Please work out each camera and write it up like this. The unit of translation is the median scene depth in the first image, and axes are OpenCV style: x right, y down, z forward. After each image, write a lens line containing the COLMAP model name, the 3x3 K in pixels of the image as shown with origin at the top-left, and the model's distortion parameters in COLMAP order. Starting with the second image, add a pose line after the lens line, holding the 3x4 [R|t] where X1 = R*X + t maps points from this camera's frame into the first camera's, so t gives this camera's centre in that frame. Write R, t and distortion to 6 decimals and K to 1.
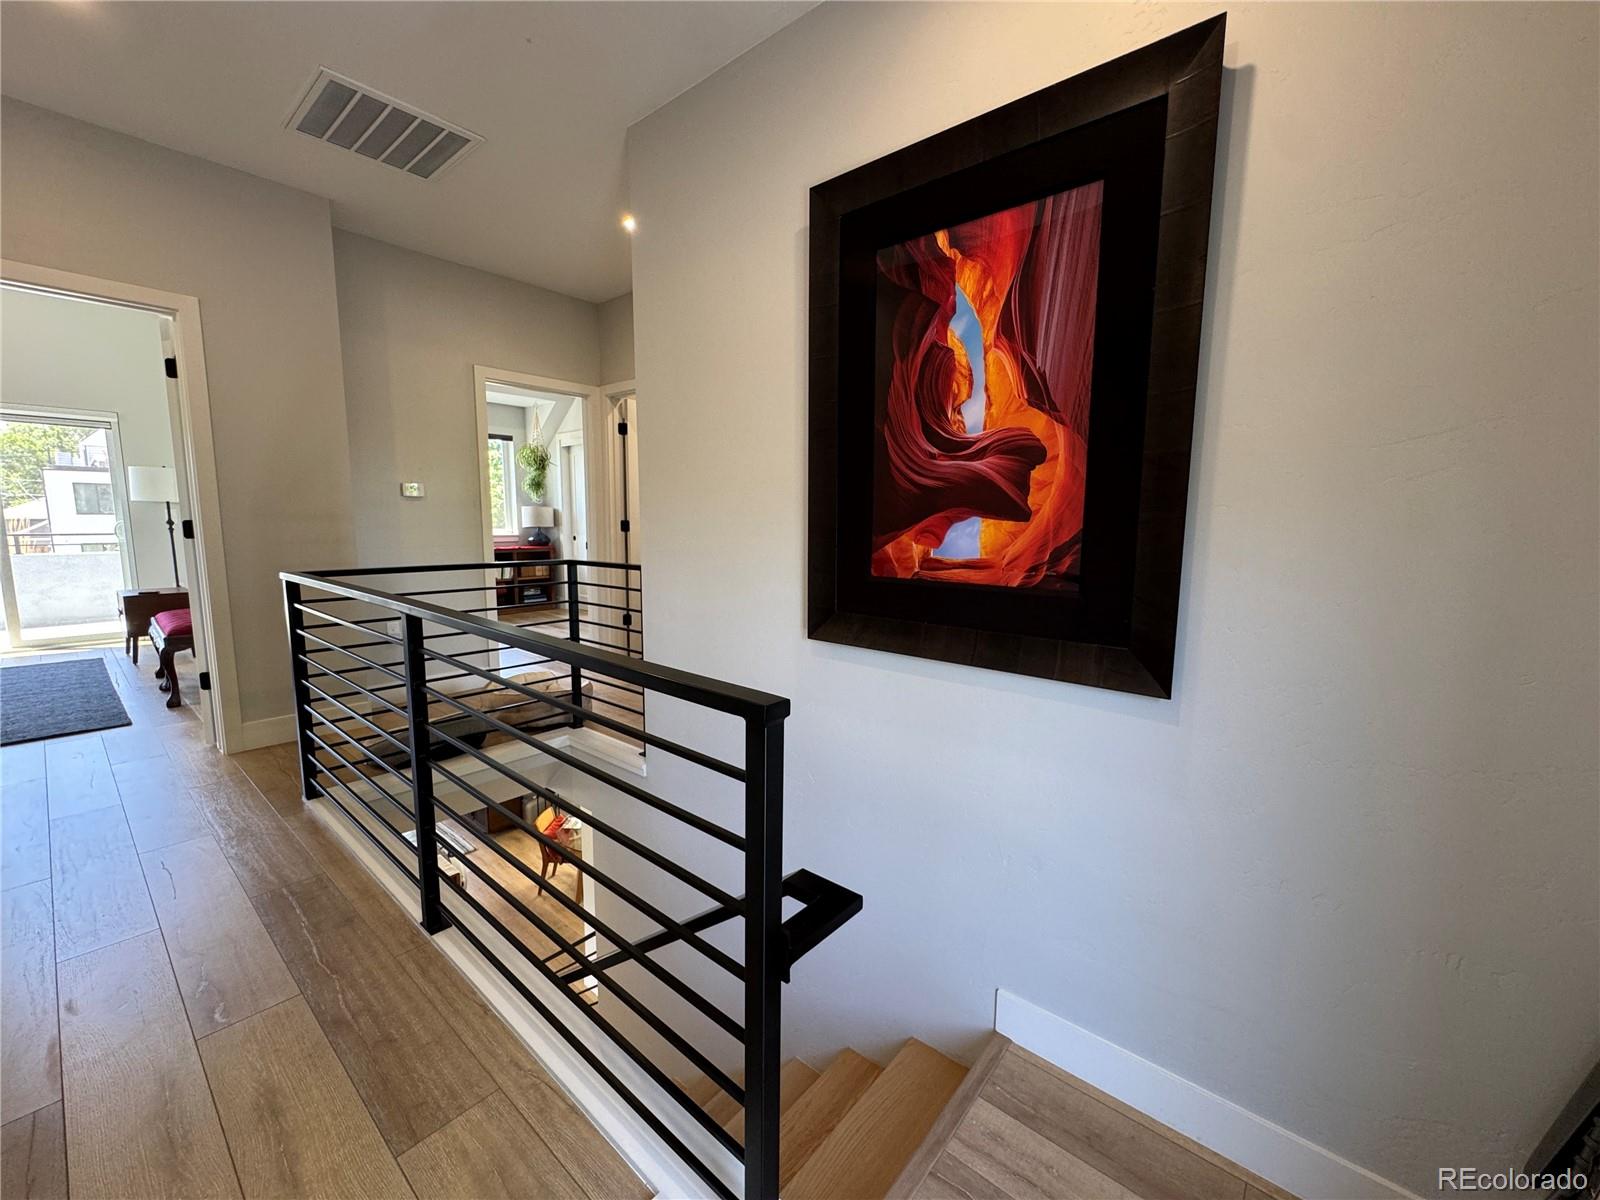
lens RADIAL K [[640.2, 0, 787.2], [0, 640.2, 599.6], [0, 0, 1]] dist [-0.001776, 0.000447]
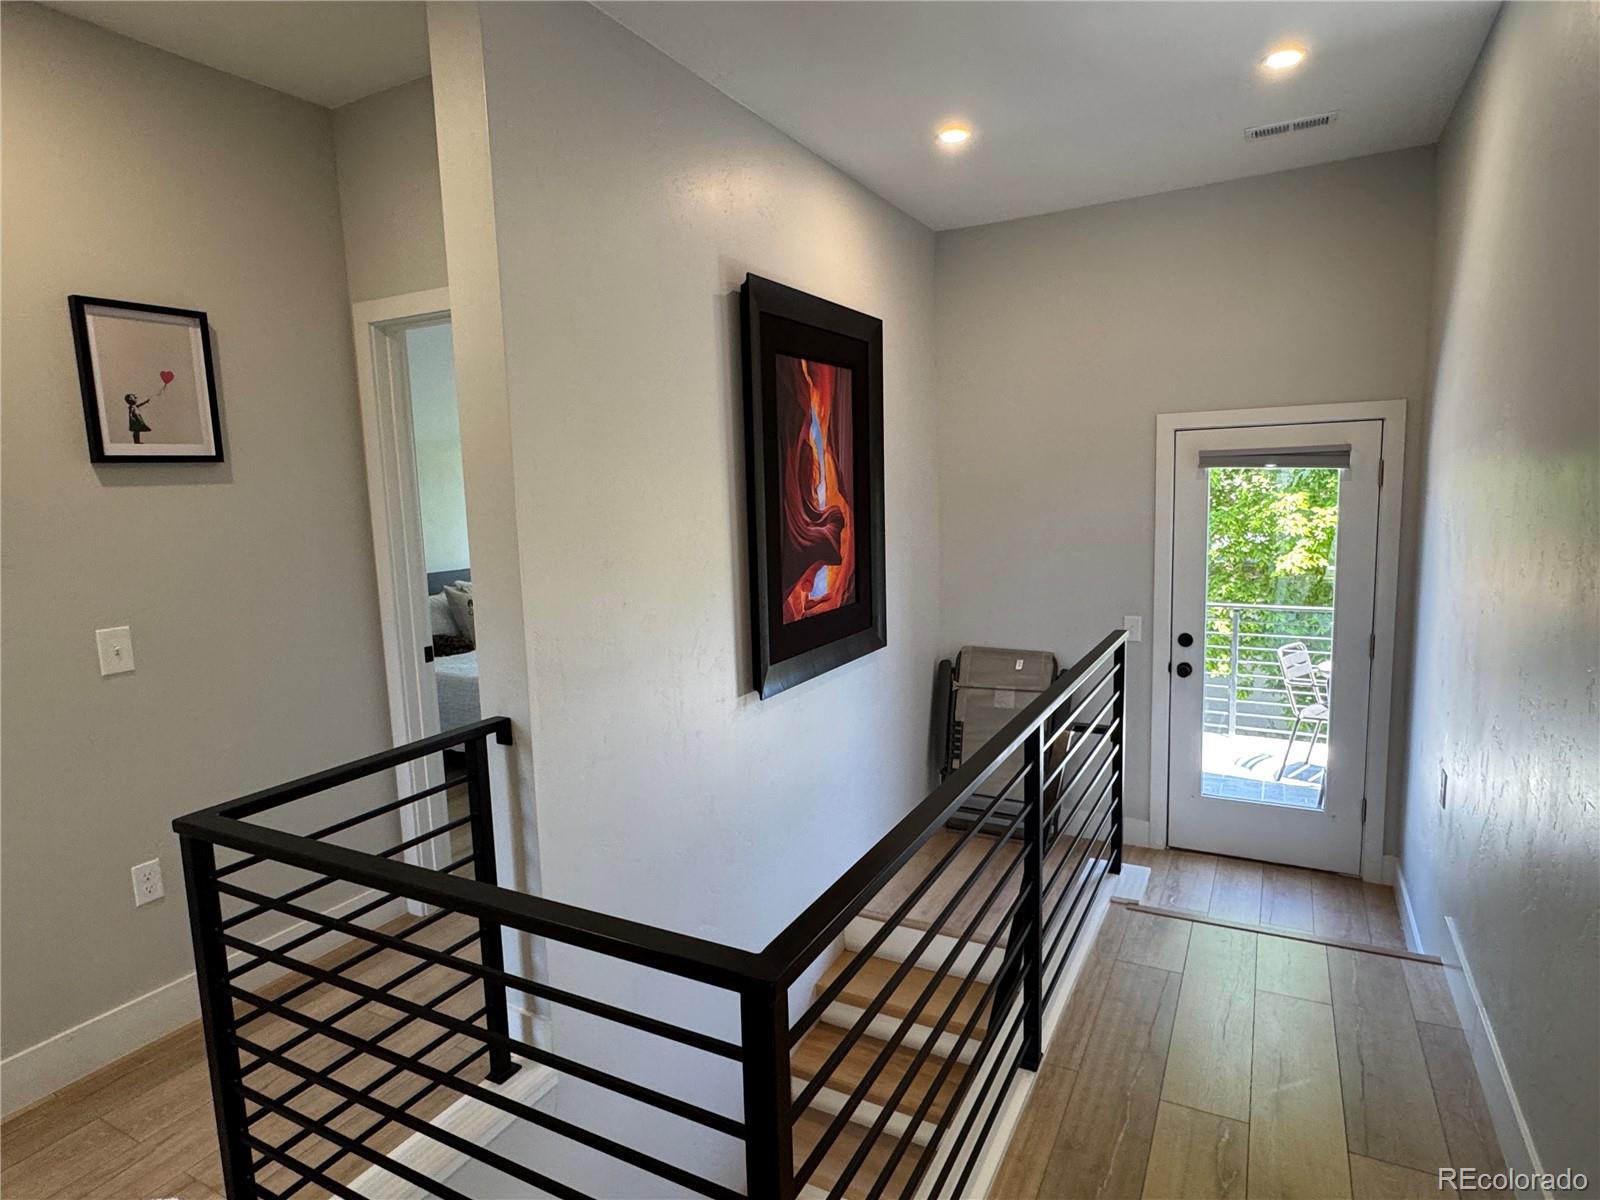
lens RADIAL K [[891.0, 0, 804.4], [0, 891.0, 600.5], [0, 0, 1]] dist [0.001326, 0.000352]
pose [[-0.219382, -0.134672, 0.966300, -1.600904], [0.148425, 0.974292, 0.169483, -0.390239], [-0.964283, 0.180604, -0.193753, 1.419625]]
